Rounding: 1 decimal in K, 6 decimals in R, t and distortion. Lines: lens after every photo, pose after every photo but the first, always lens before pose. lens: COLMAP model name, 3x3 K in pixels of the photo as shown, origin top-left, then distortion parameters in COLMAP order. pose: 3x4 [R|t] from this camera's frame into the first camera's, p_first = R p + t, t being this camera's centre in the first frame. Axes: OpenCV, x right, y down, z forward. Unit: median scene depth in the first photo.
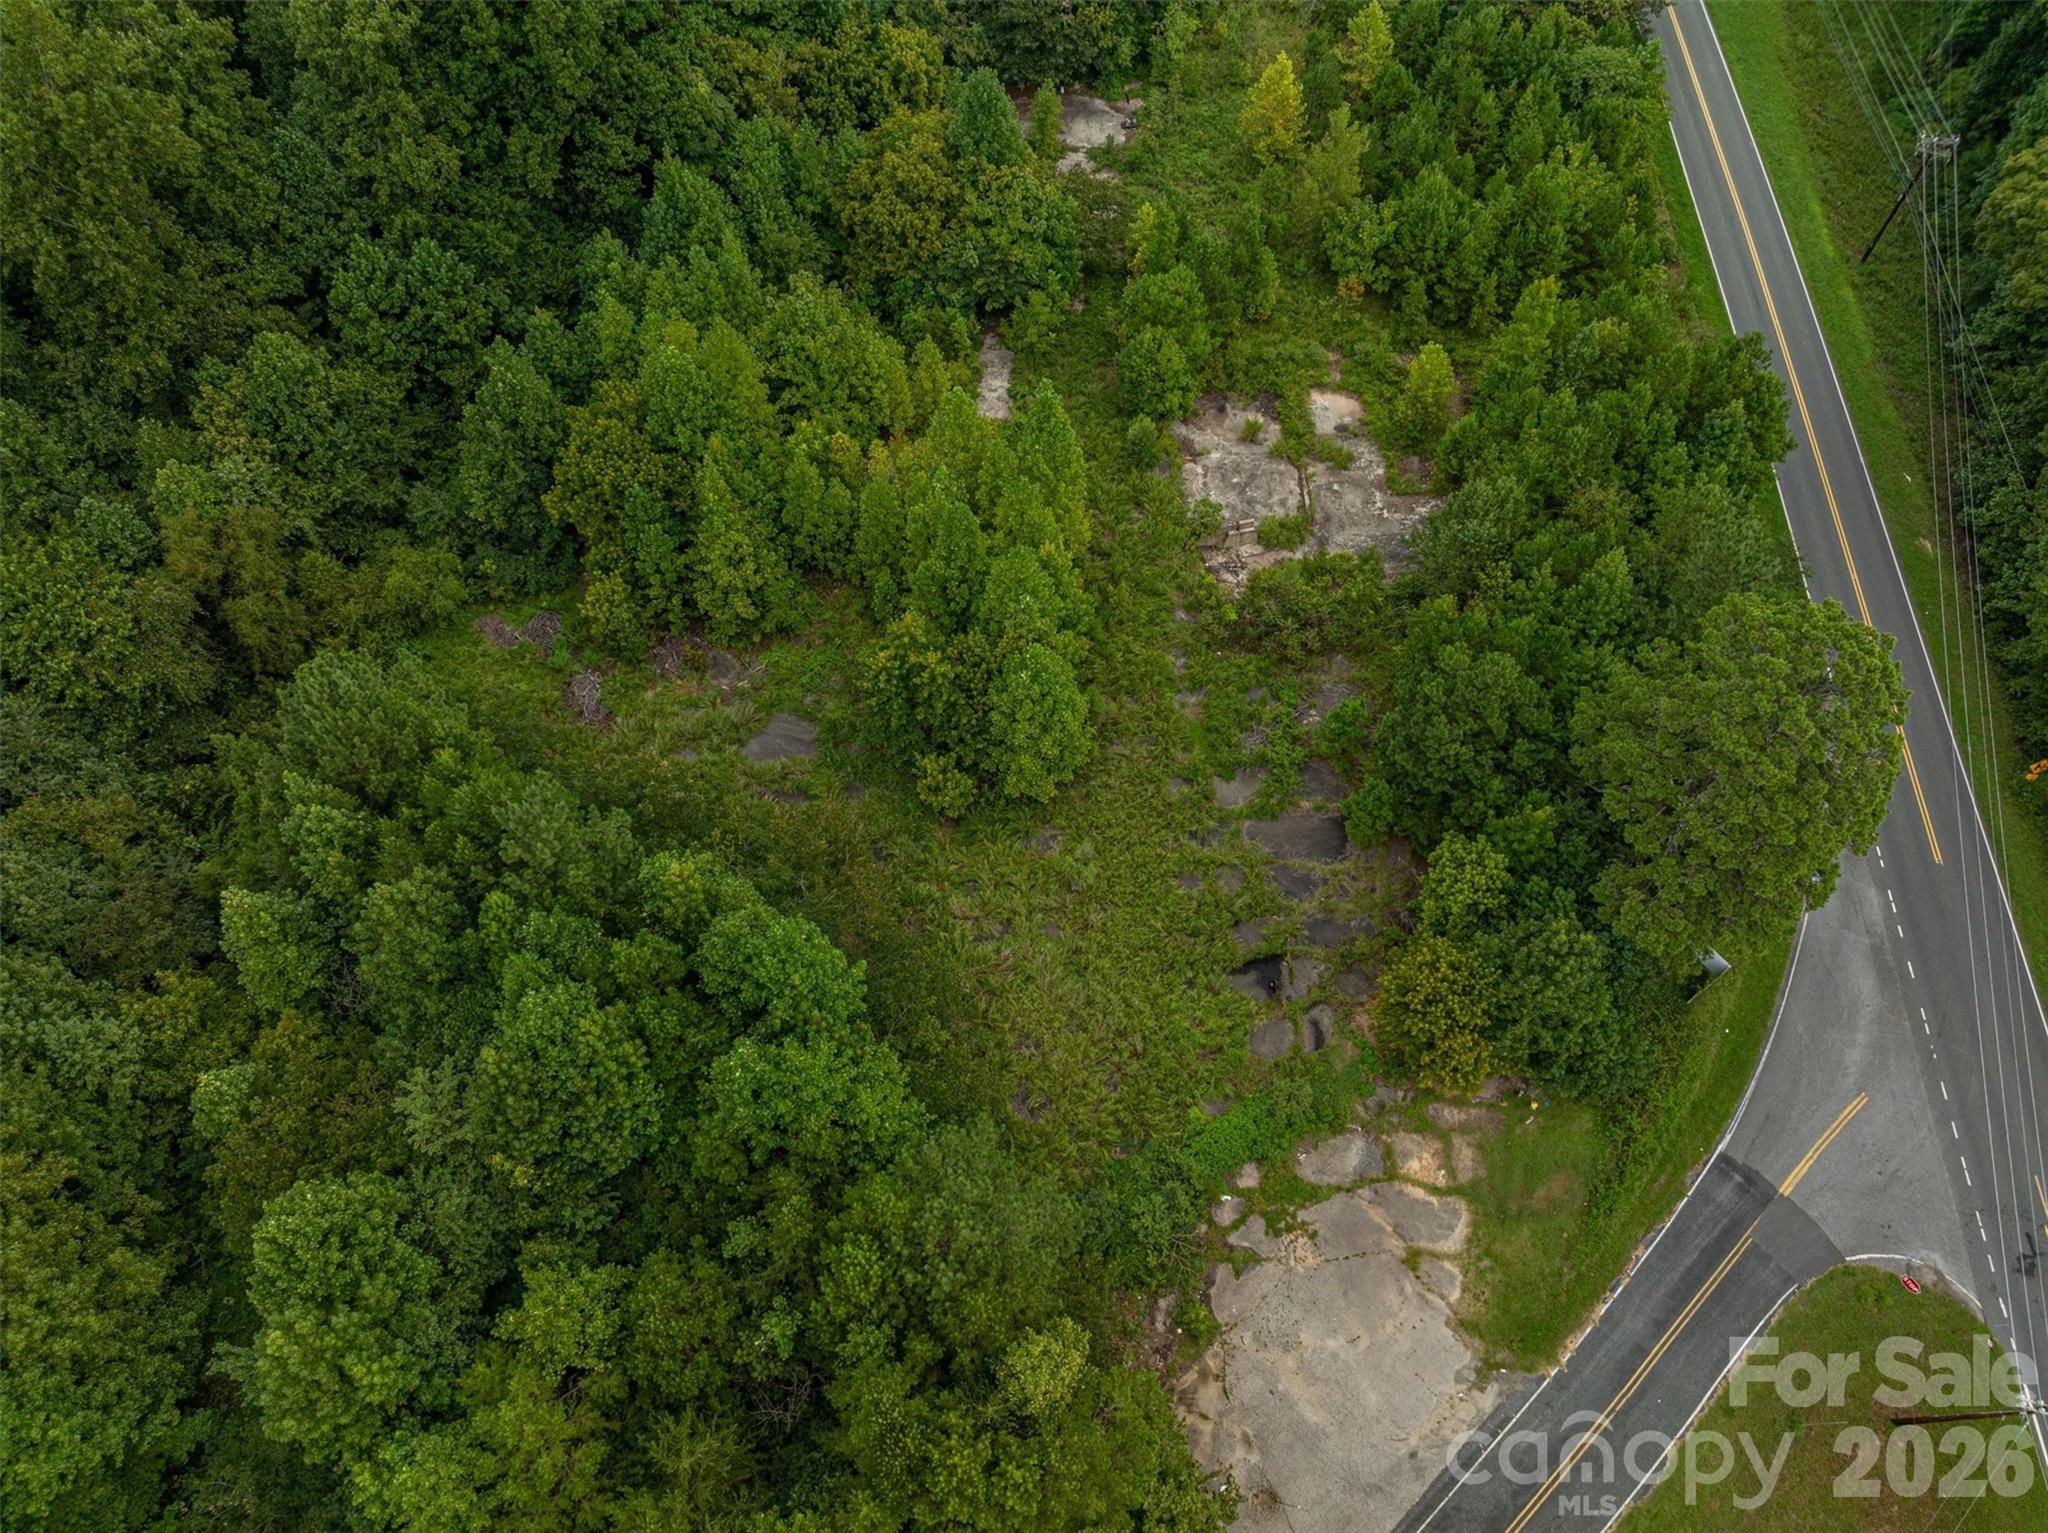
lens RADIAL K [[1437.9, 0, 1031.7], [0, 1437.9, 764.7], [0, 0, 1]] dist [-0.036909, -0.005291]
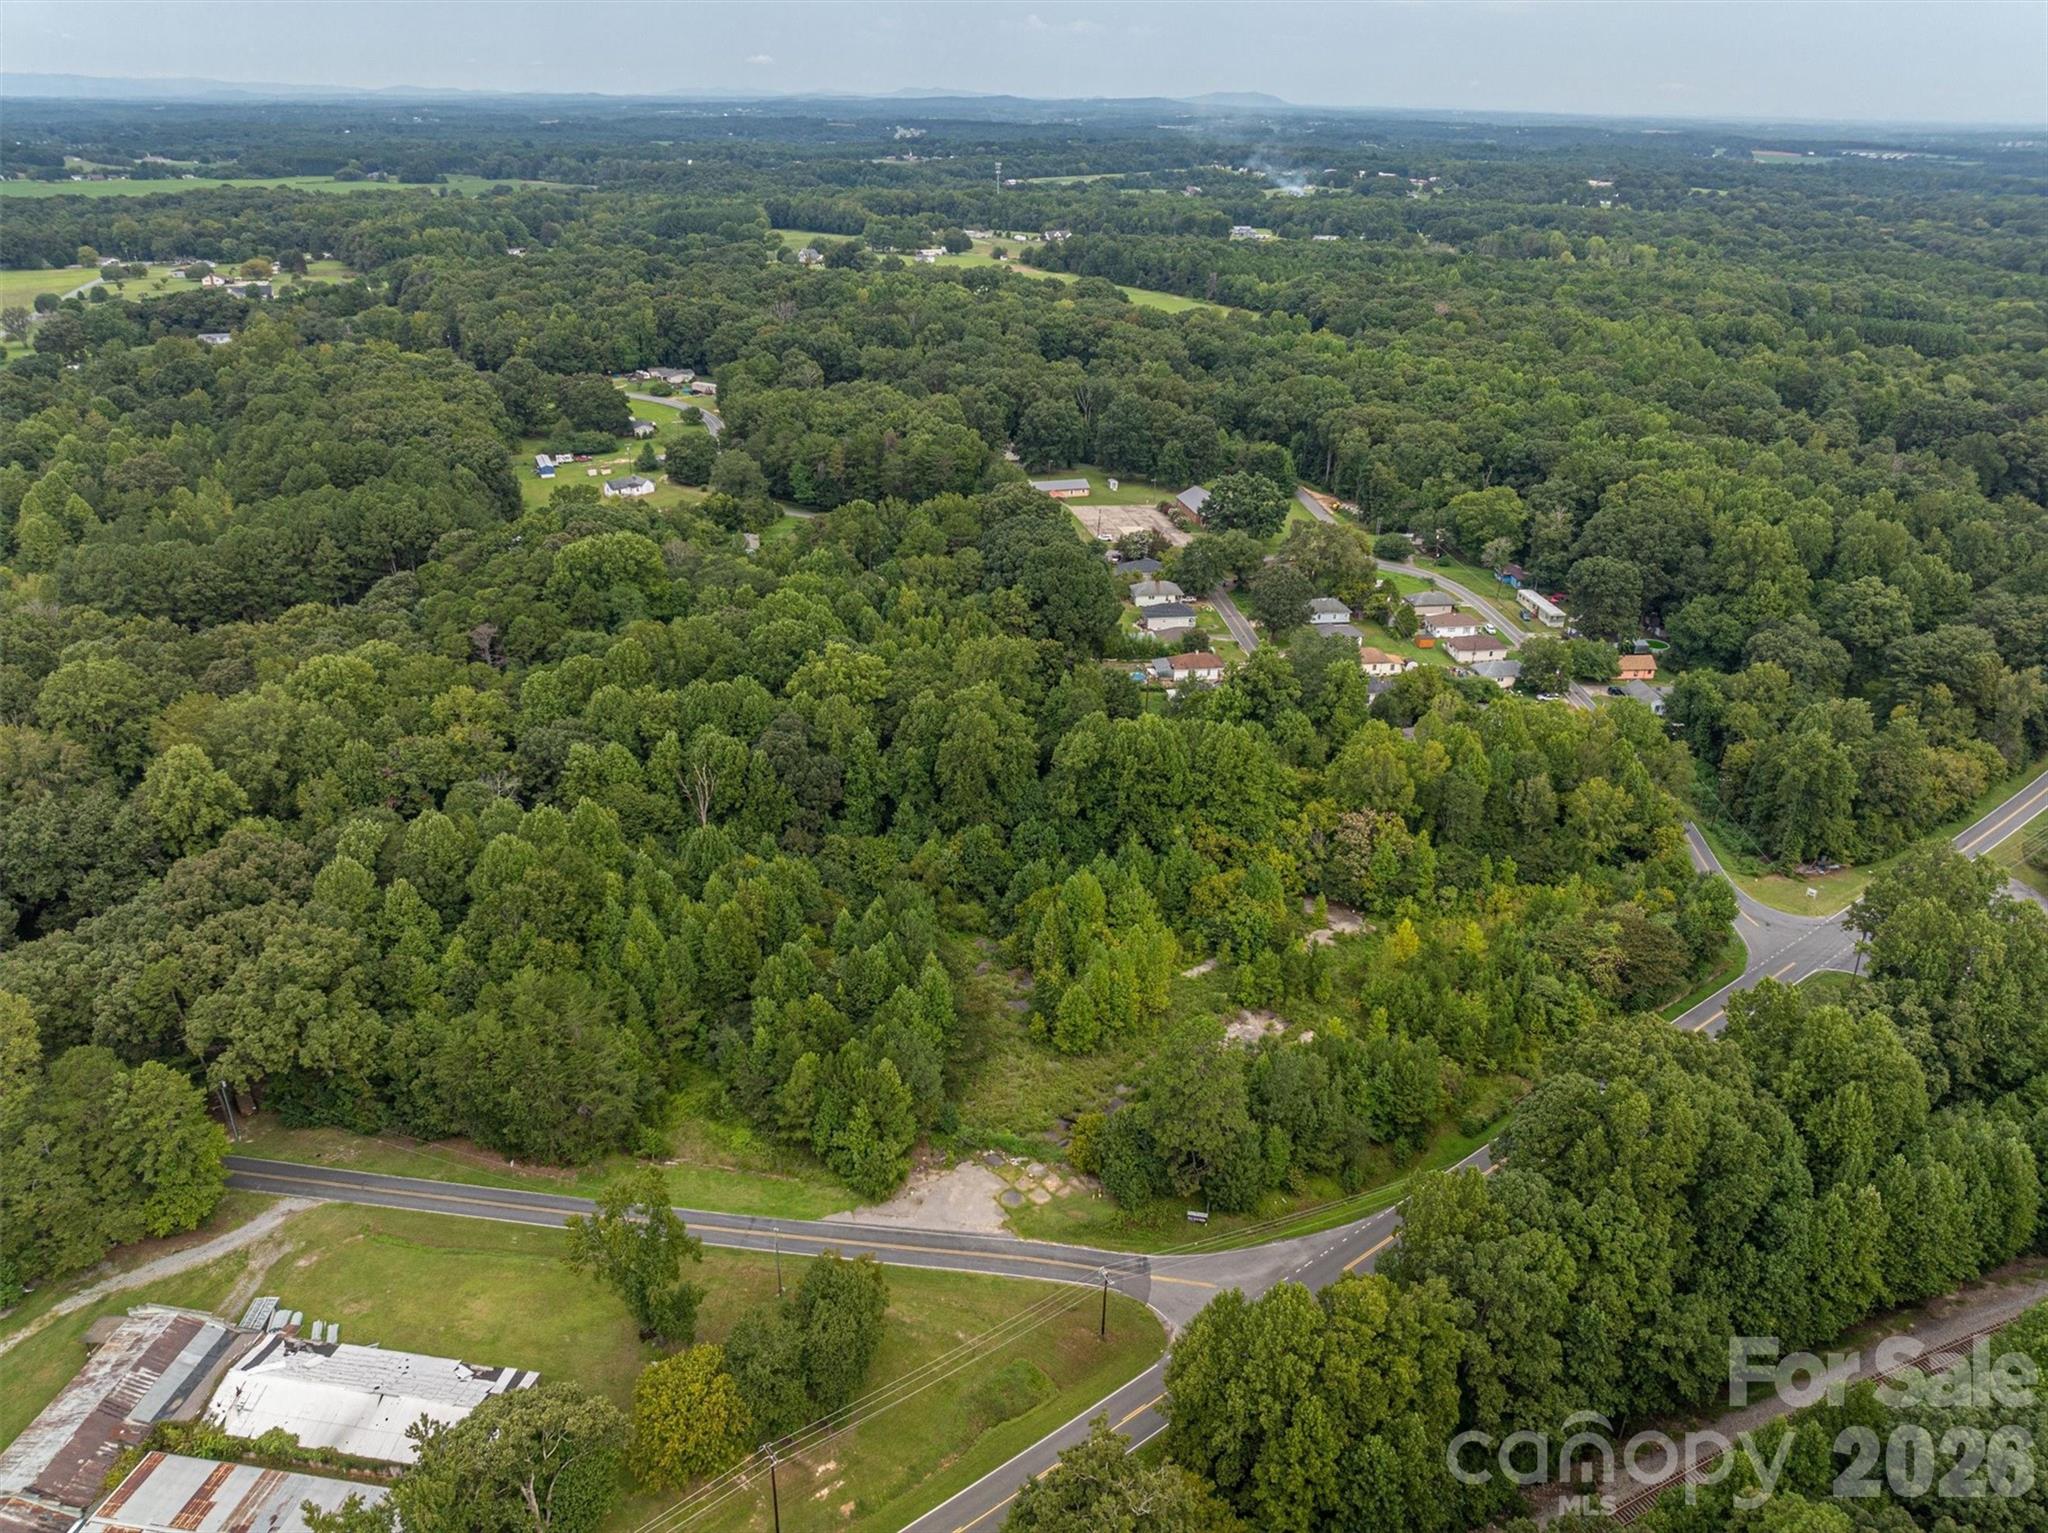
lens RADIAL K [[1434.7, 0, 1029.0], [0, 1434.7, 763.2], [0, 0, 1]] dist [-0.030278, -0.003959]
pose [[0.680836, 0.308226, -0.664423, 1.321609], [-0.629055, 0.710730, -0.314886, 0.439861], [0.375169, 0.632345, 0.677782, -0.973160]]
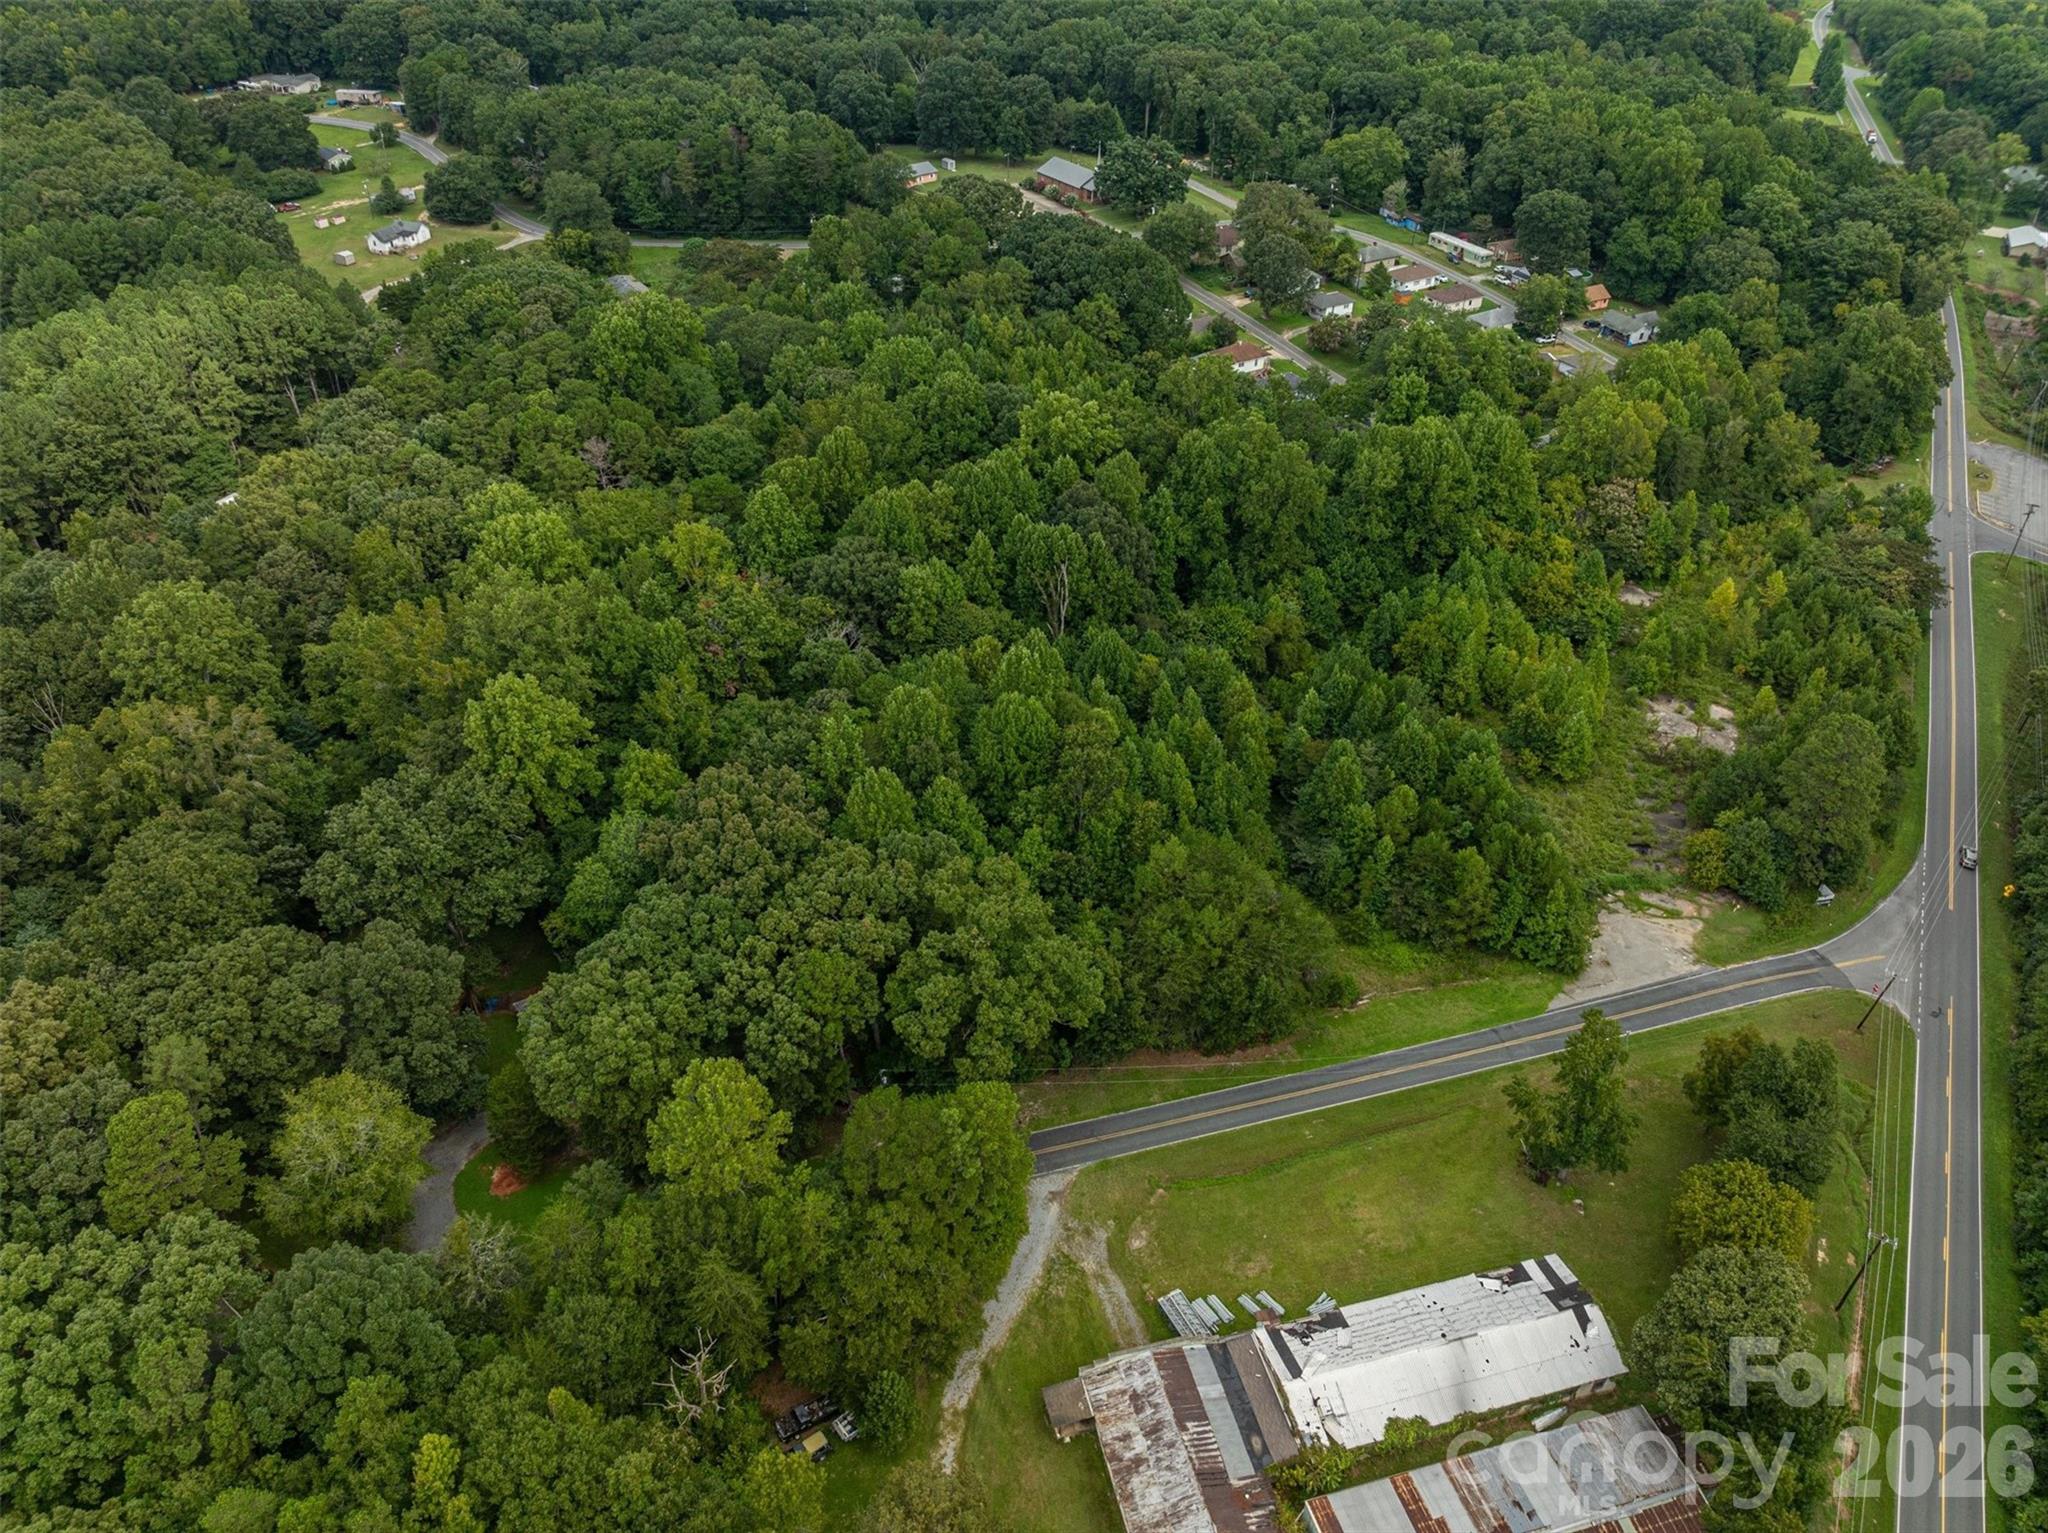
lens RADIAL K [[1446.9, 0, 1037.7], [0, 1446.9, 758.5], [0, 0, 1]] dist [-0.071401, 0.047043]
pose [[0.914319, 0.246461, -0.321369, -0.035863], [-0.349010, 0.882053, -0.316504, 0.968635], [0.205459, 0.401547, 0.892495, -1.288800]]
